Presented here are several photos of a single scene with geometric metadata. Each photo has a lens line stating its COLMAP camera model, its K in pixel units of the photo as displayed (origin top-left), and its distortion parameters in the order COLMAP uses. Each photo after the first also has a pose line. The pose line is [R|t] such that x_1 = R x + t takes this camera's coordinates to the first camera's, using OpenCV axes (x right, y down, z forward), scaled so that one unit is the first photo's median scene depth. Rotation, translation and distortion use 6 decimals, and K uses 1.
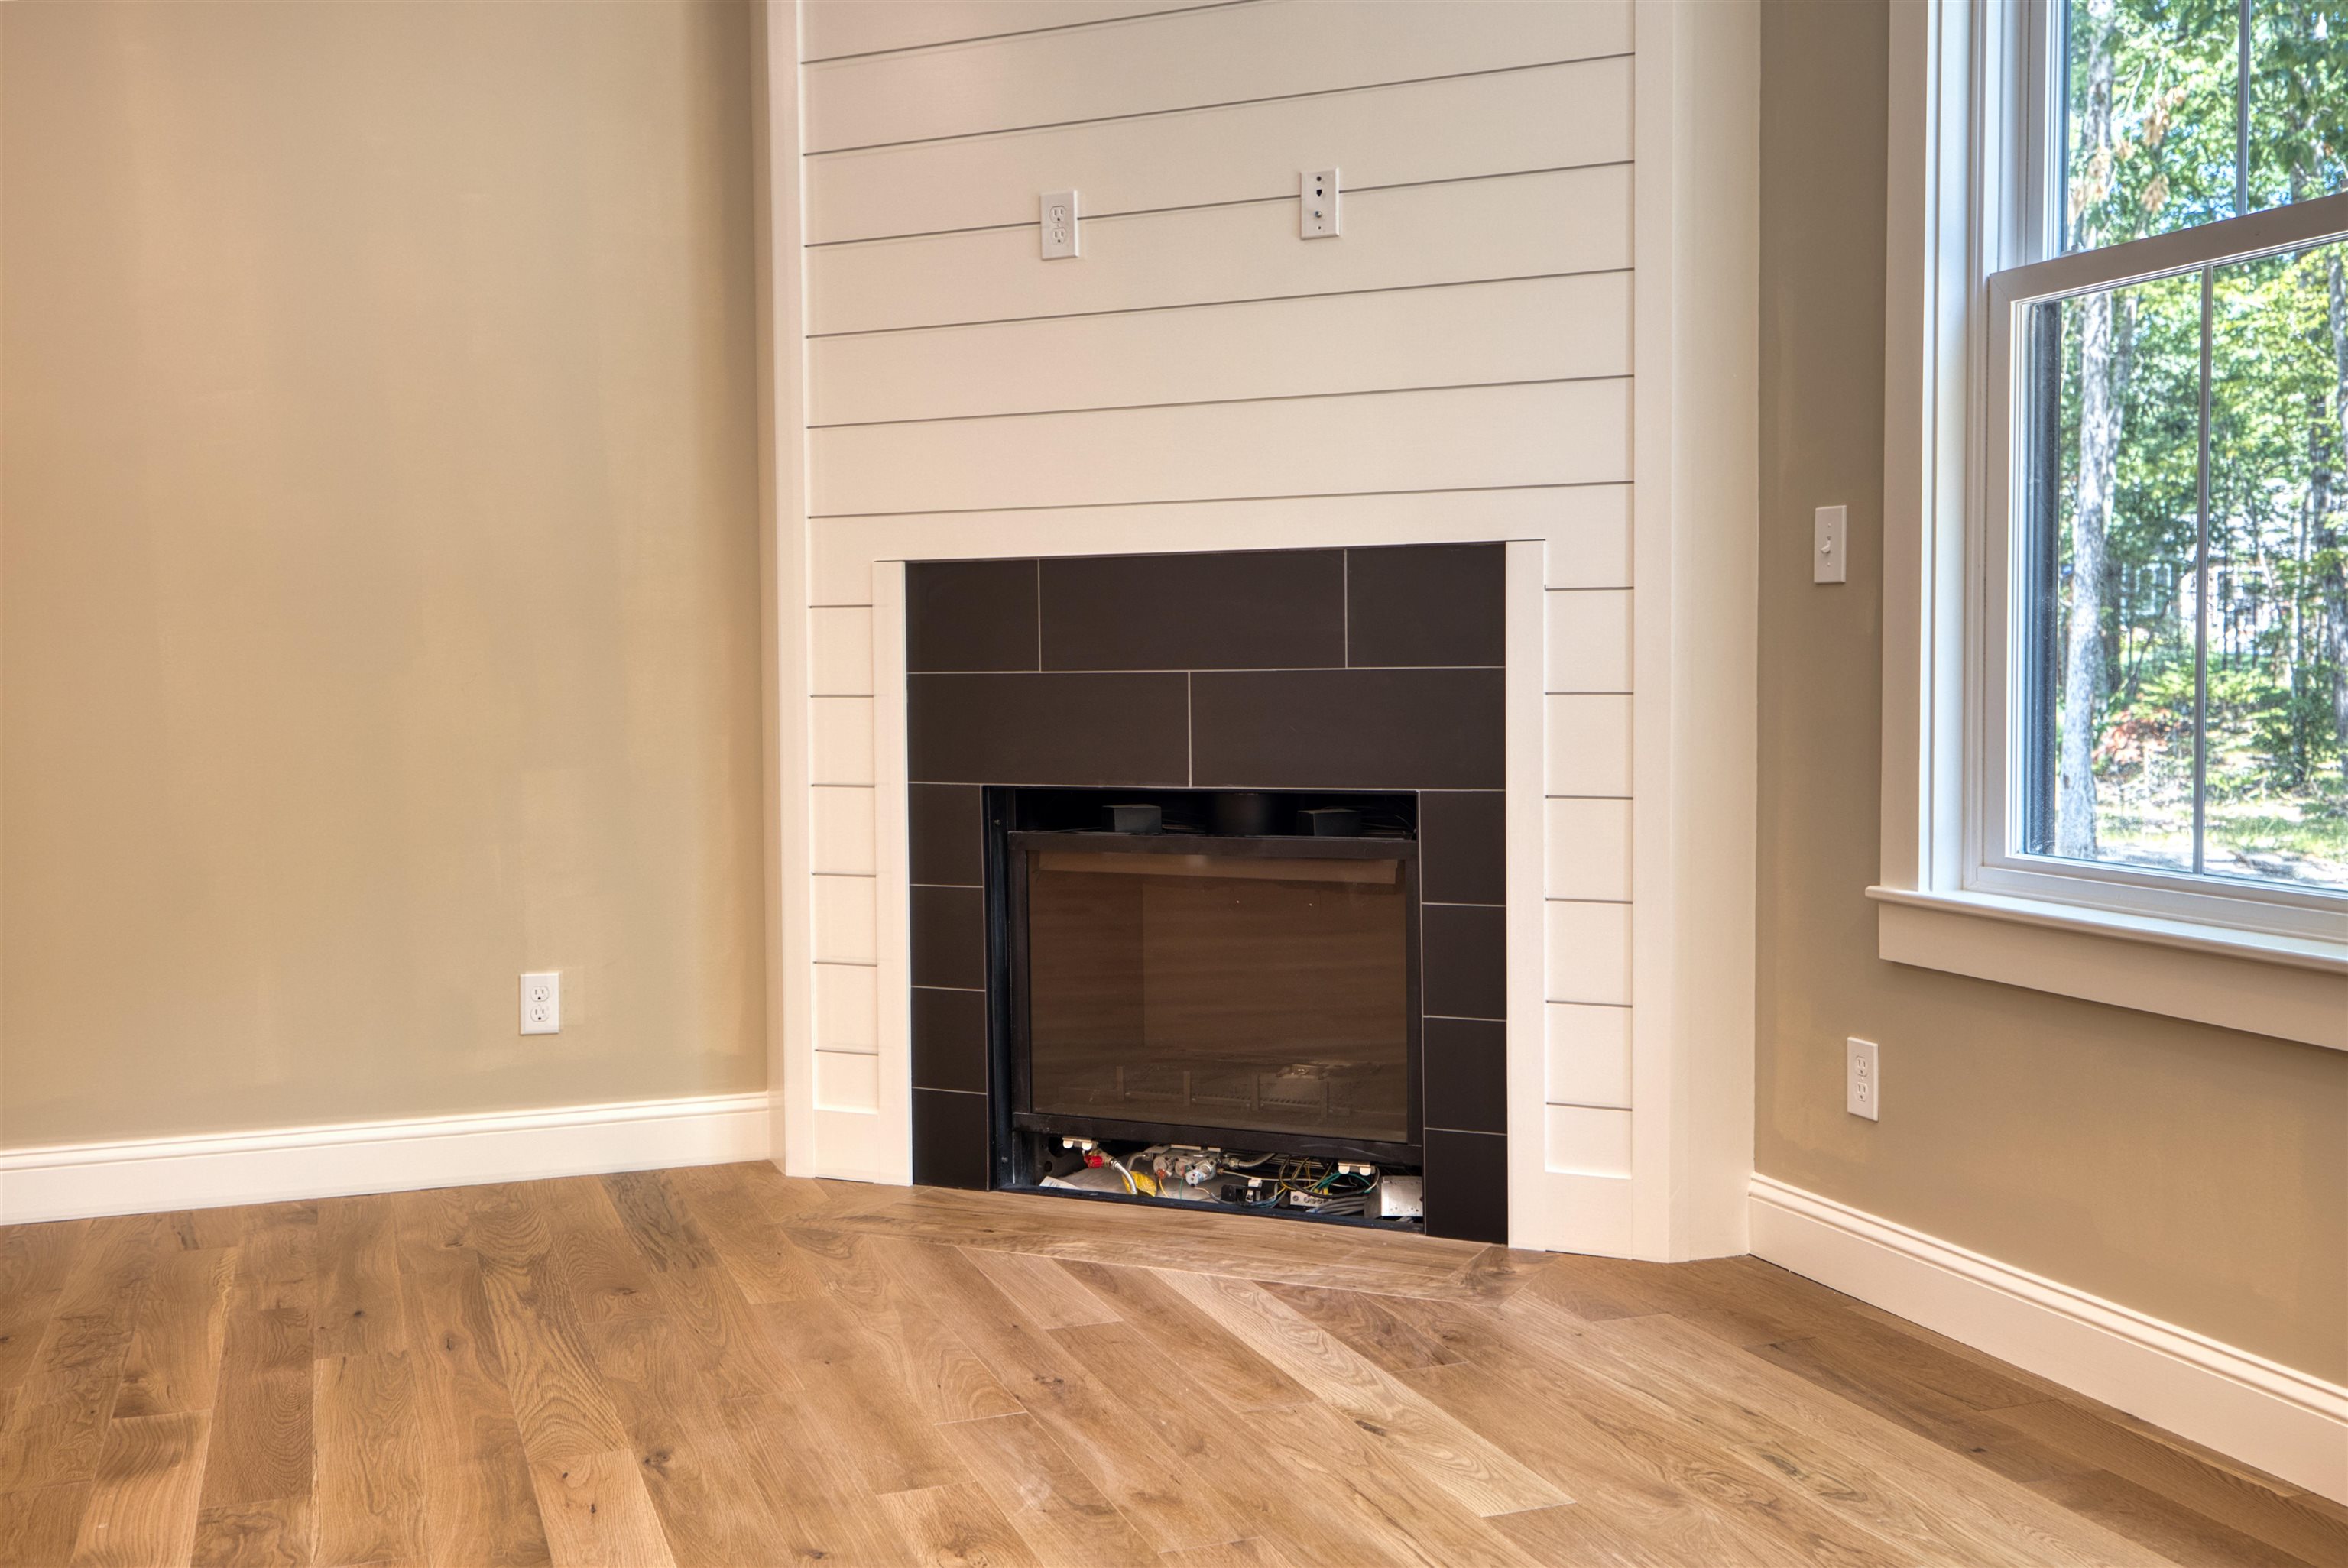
lens RADIAL K [[2353.8, 0, 1171.7], [0, 2353.8, 767.2], [0, 0, 1]] dist [0.009349, 0.009054]
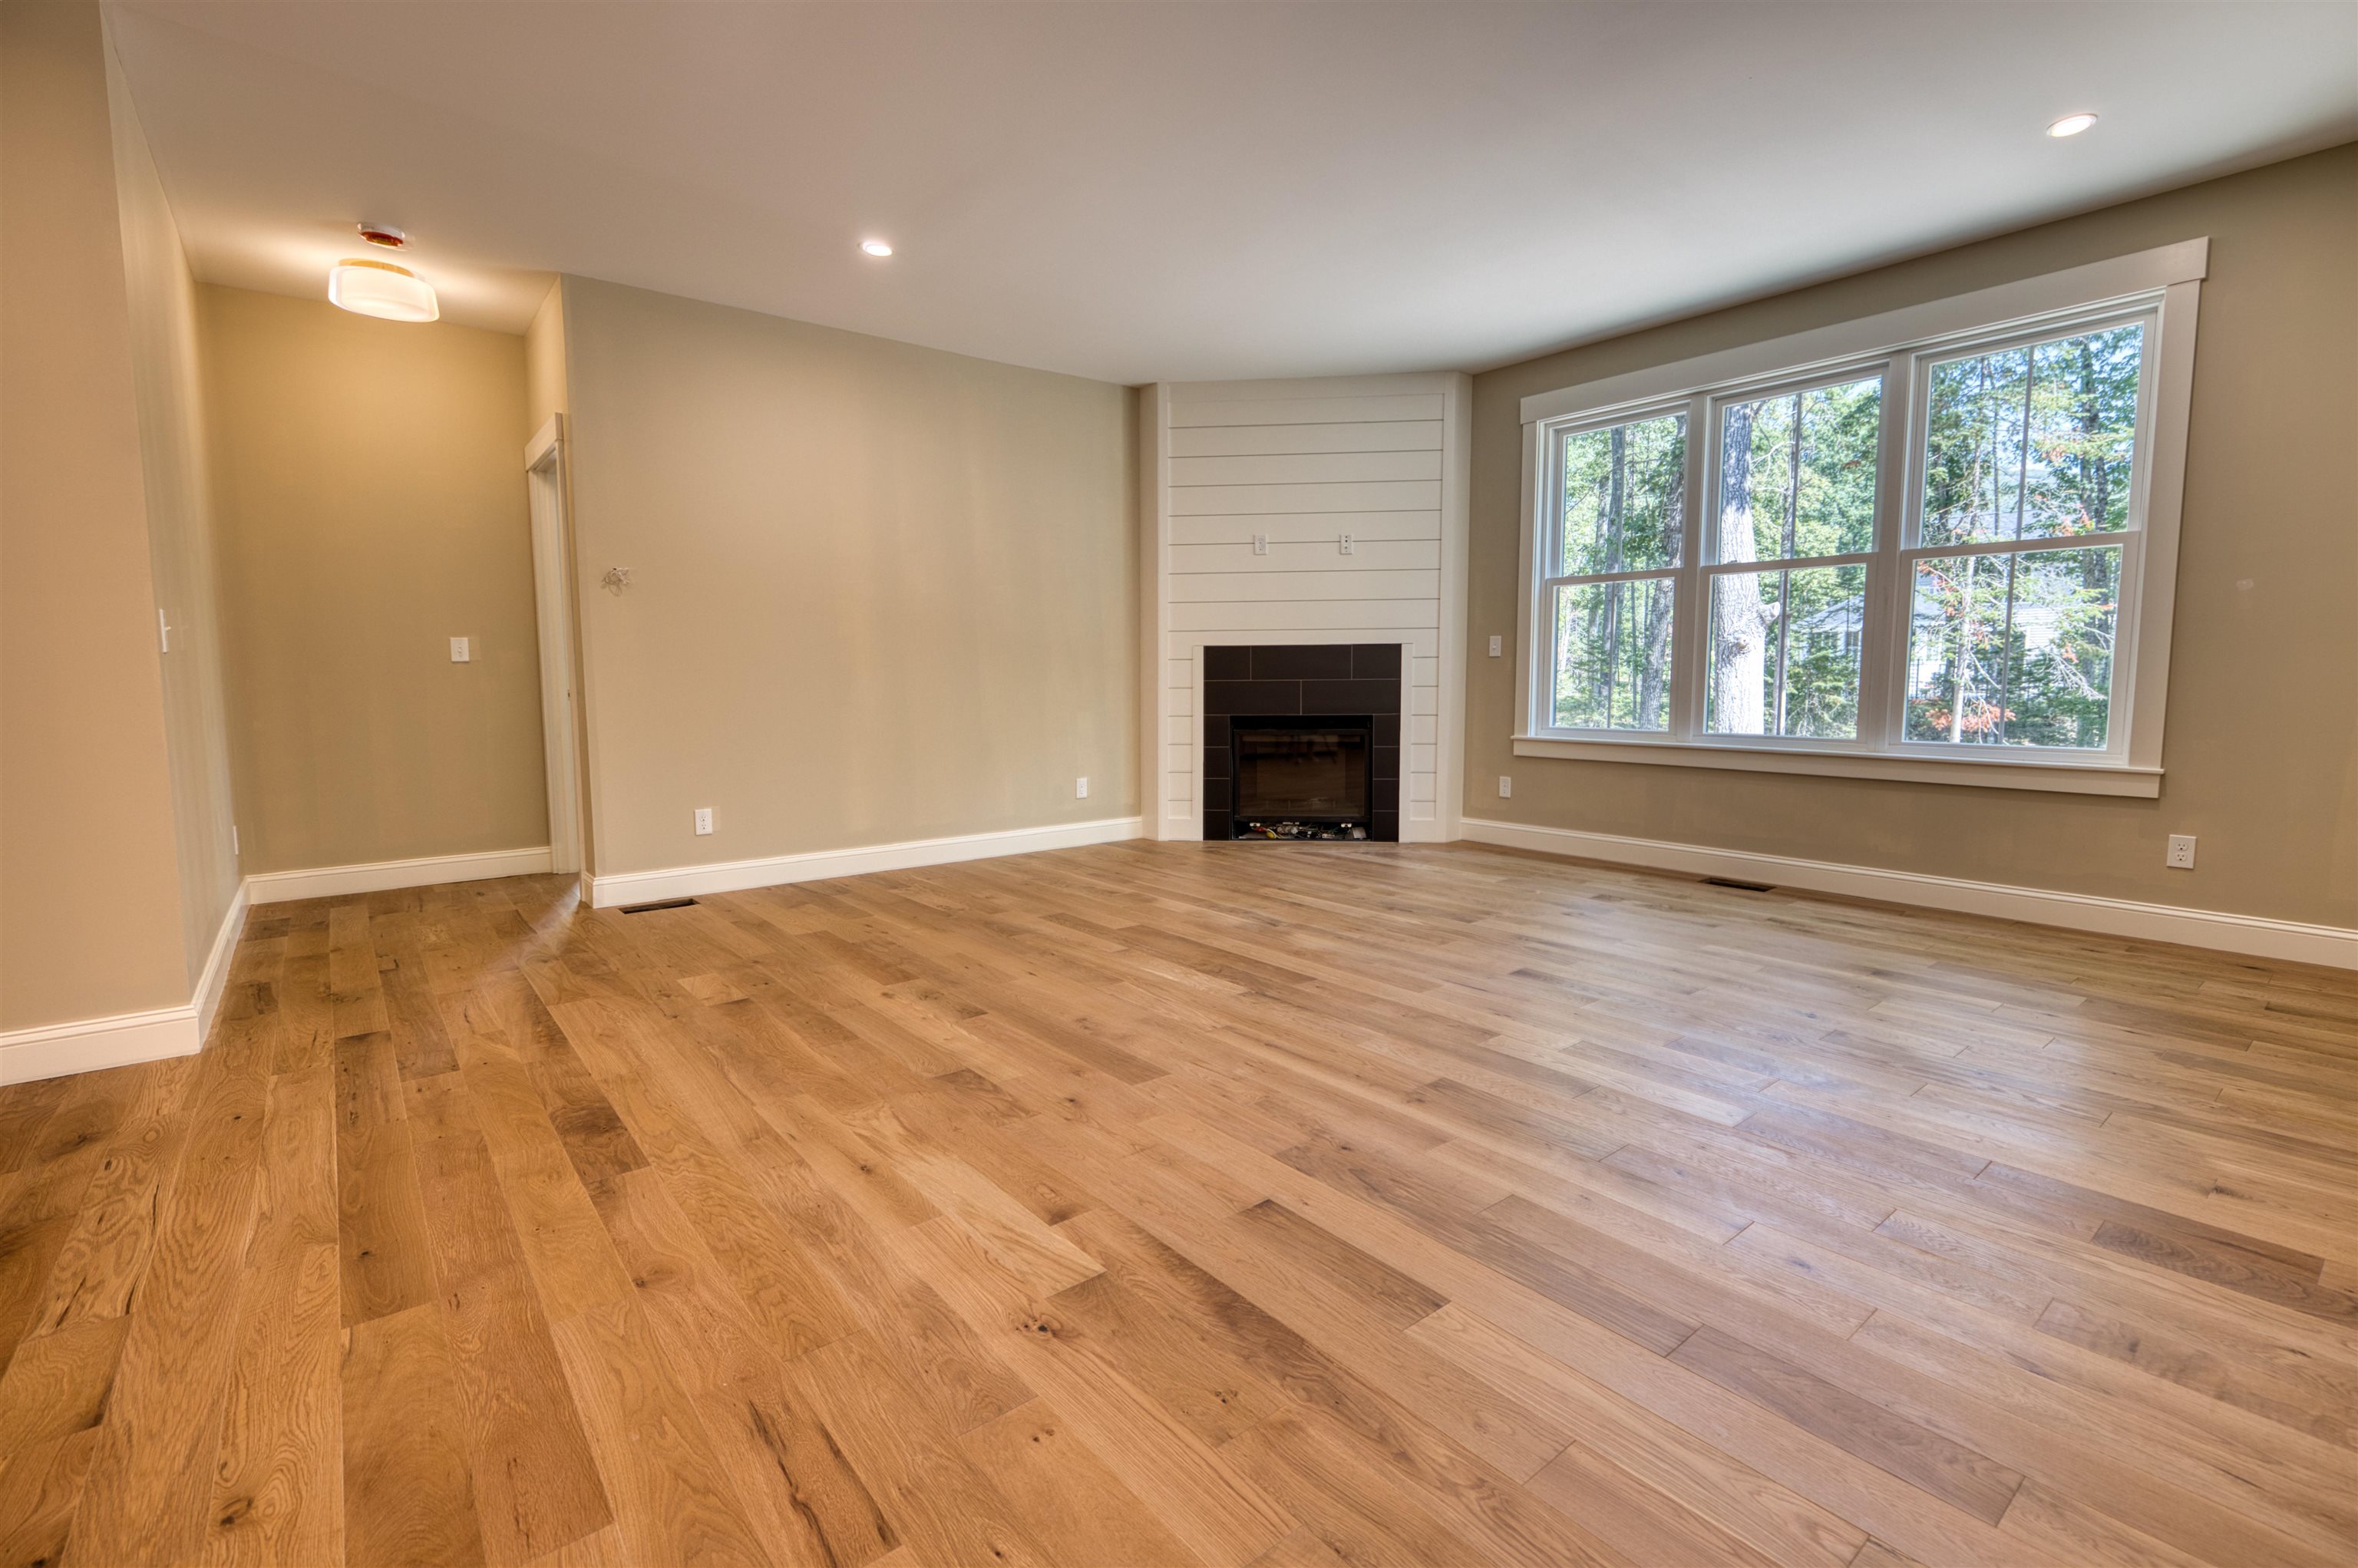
lens RADIAL K [[1050.7, 0, 1200.6], [0, 1050.7, 770.2], [0, 0, 1]] dist [0.002455, 0.000204]
pose [[0.938964, -0.025424, 0.343076, -0.638663], [0.012977, 0.999173, 0.038528, 0.028101], [-0.343772, -0.031724, 0.938517, -0.362588]]
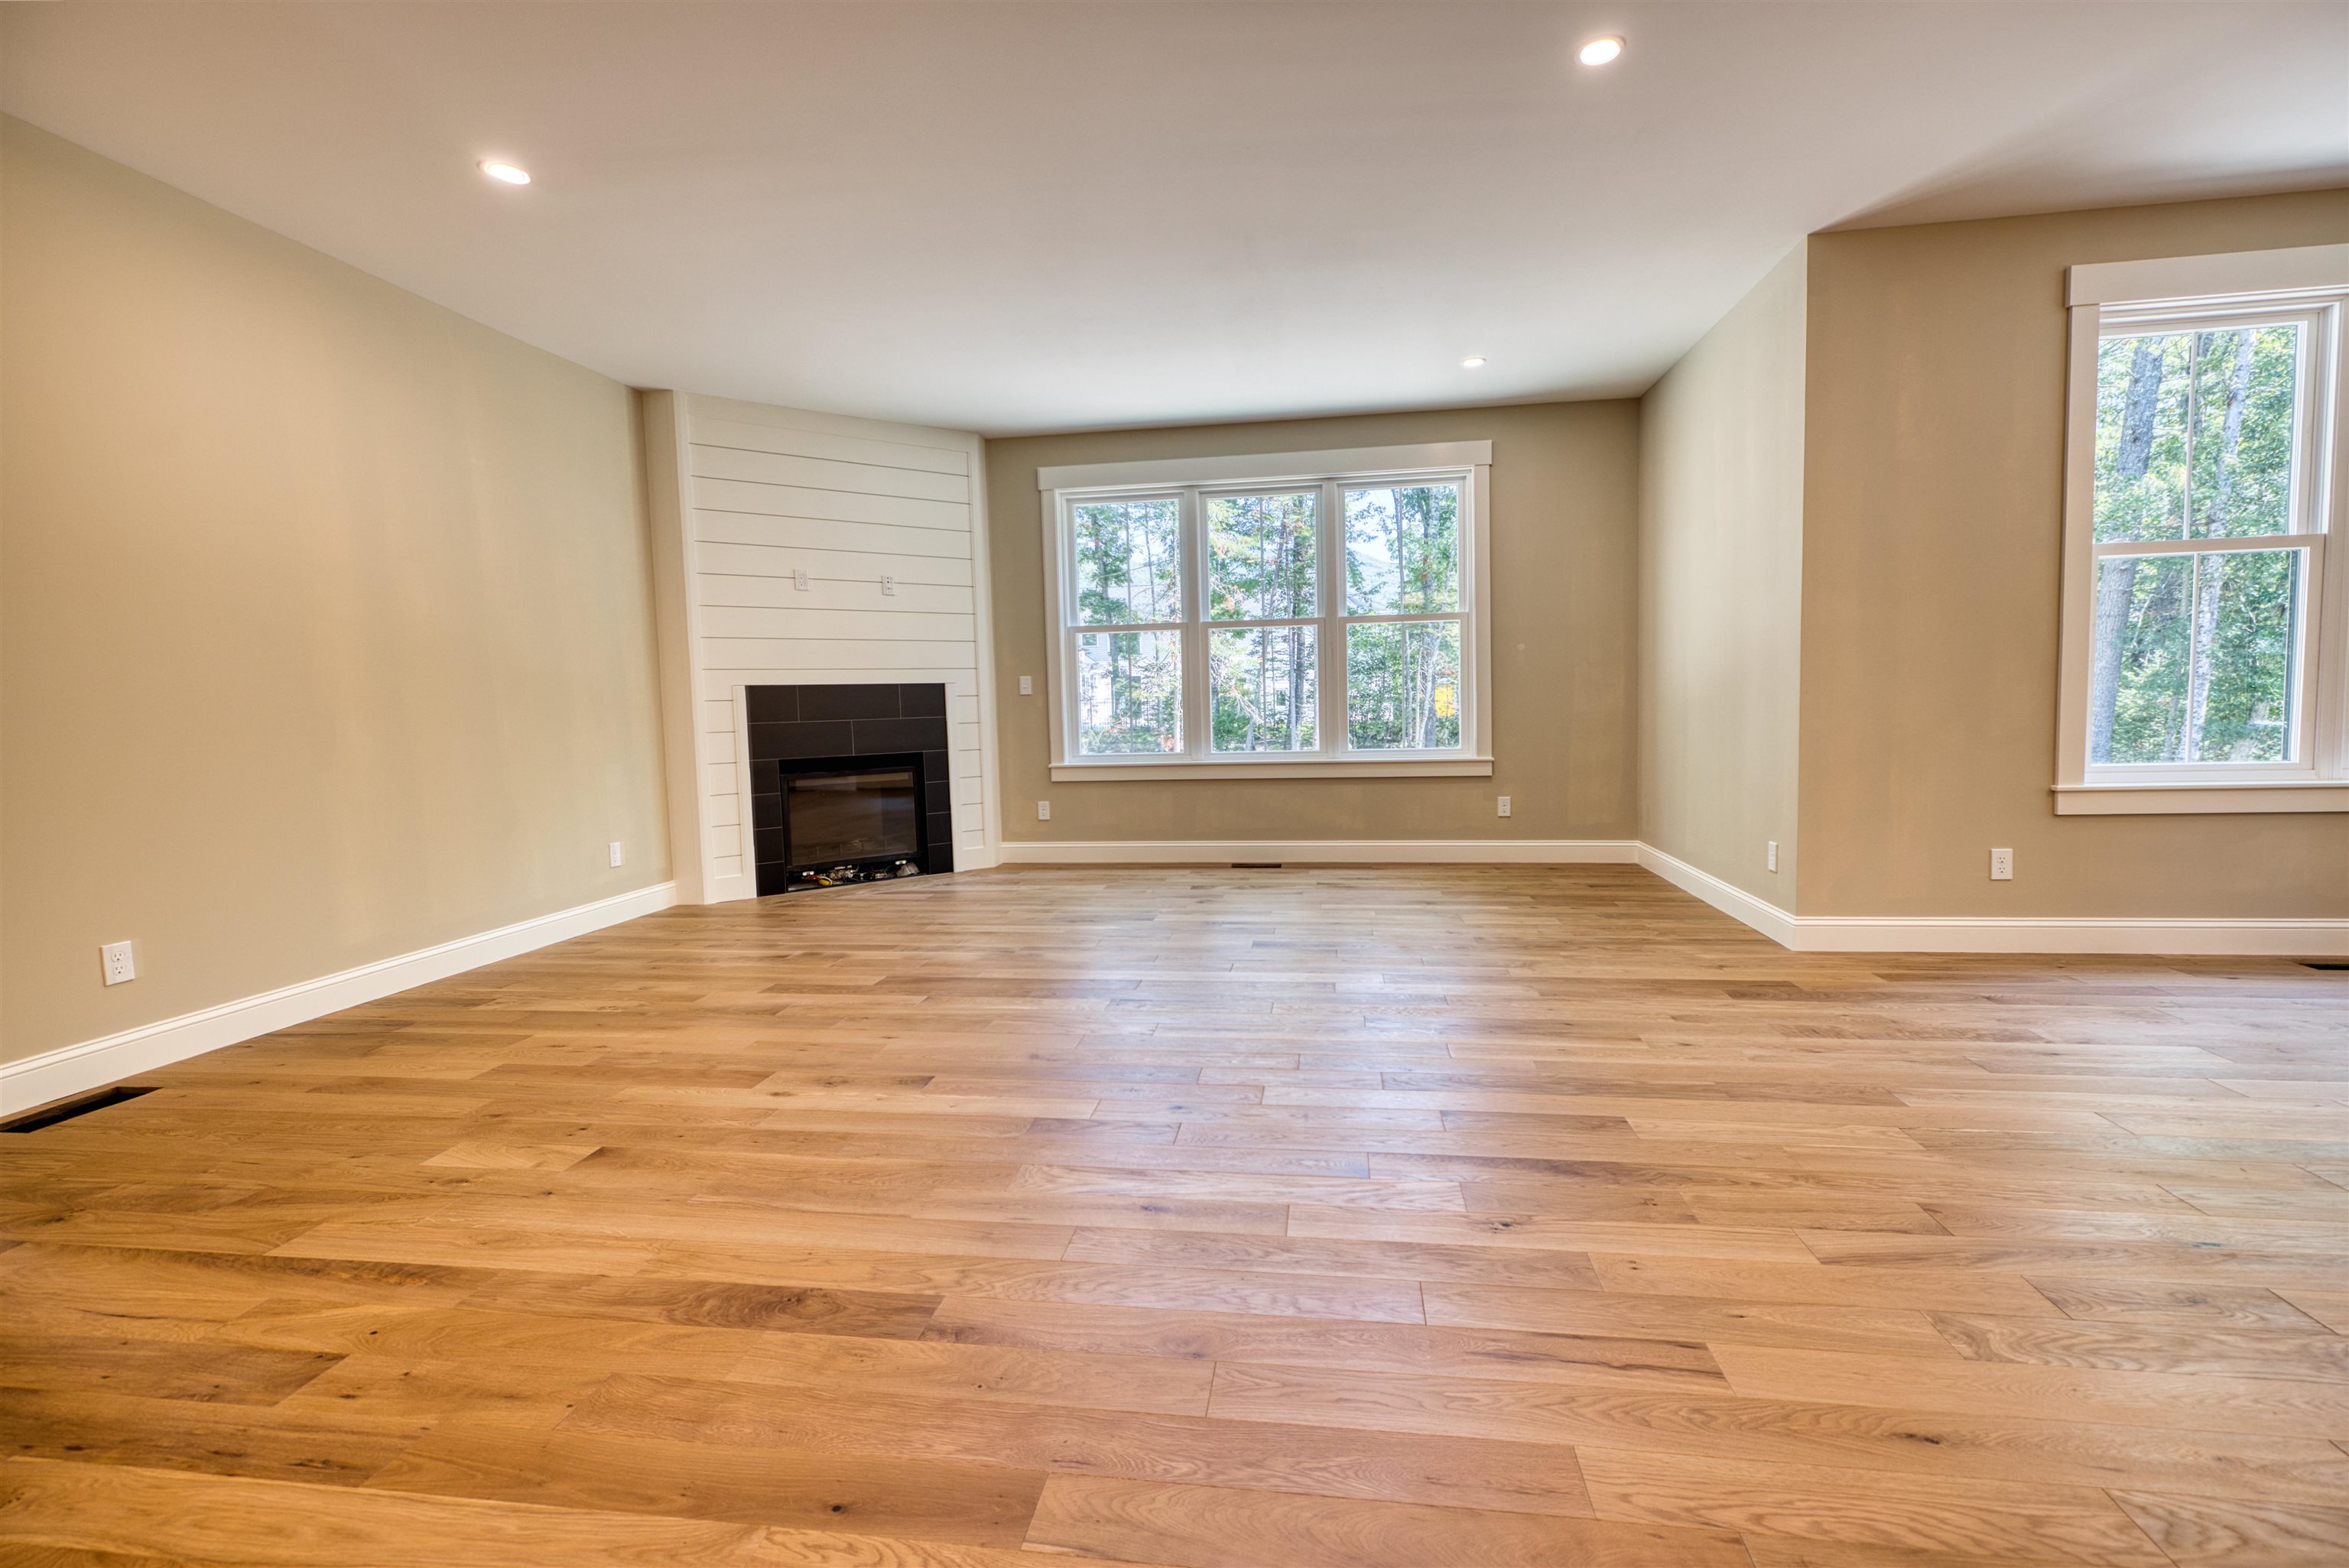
lens RADIAL K [[1018.8, 0, 1184.5], [0, 1018.8, 781.9], [0, 0, 1]] dist [0.001300, 0.000133]
pose [[0.464407, -0.068660, 0.882956, -1.033461], [0.067651, 0.996827, 0.041932, 0.017071], [-0.883034, 0.040260, 0.467579, -0.078901]]
